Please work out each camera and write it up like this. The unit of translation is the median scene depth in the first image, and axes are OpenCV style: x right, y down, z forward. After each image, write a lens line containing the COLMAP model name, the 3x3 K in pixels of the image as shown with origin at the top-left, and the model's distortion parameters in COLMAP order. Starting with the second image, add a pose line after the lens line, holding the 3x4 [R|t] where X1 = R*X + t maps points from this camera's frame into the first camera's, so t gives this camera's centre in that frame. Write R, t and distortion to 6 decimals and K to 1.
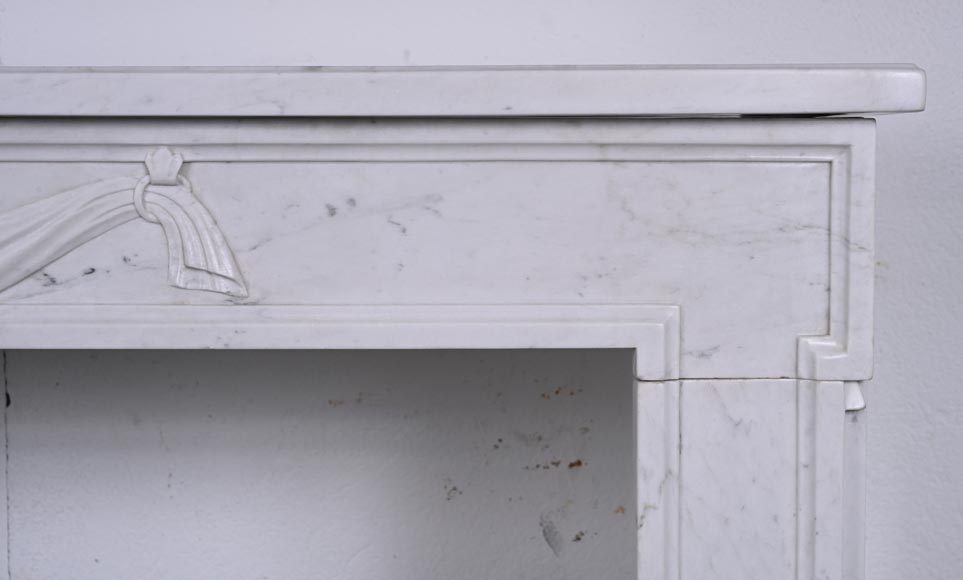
lens RADIAL K [[1564.2, 0, 480.8], [0, 1564.2, 292.1], [0, 0, 1]] dist [-0.002936, 0.000000]
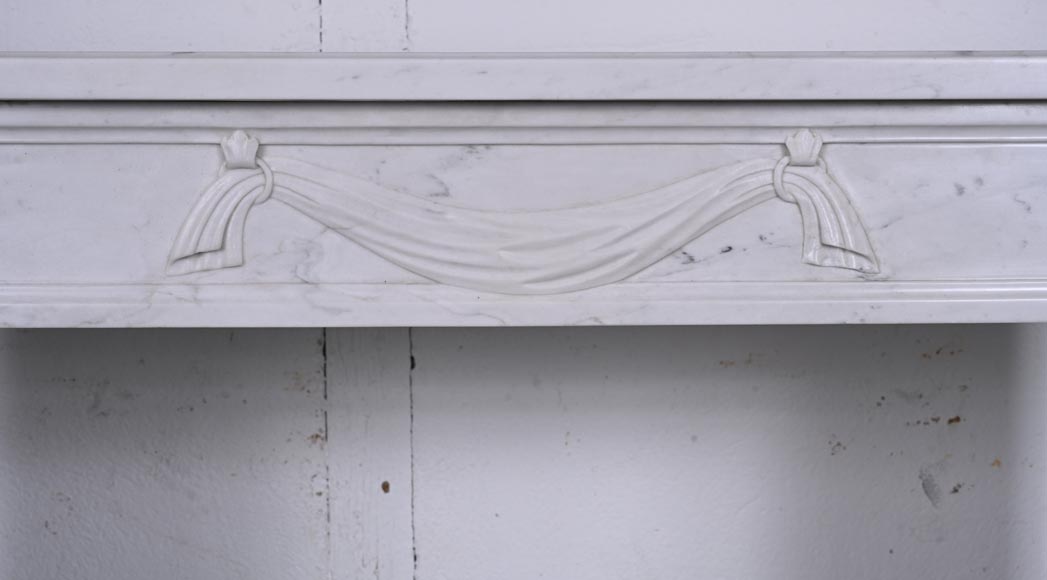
lens RADIAL K [[1472.1, 0, 525.5], [0, 1472.1, 279.4], [0, 0, 1]] dist [0.000442, 0.000000]
pose [[0.999869, -0.005720, 0.015115, -0.397456], [0.005327, 0.999651, 0.025855, -0.019444], [-0.015258, -0.025772, 0.999551, 0.027145]]
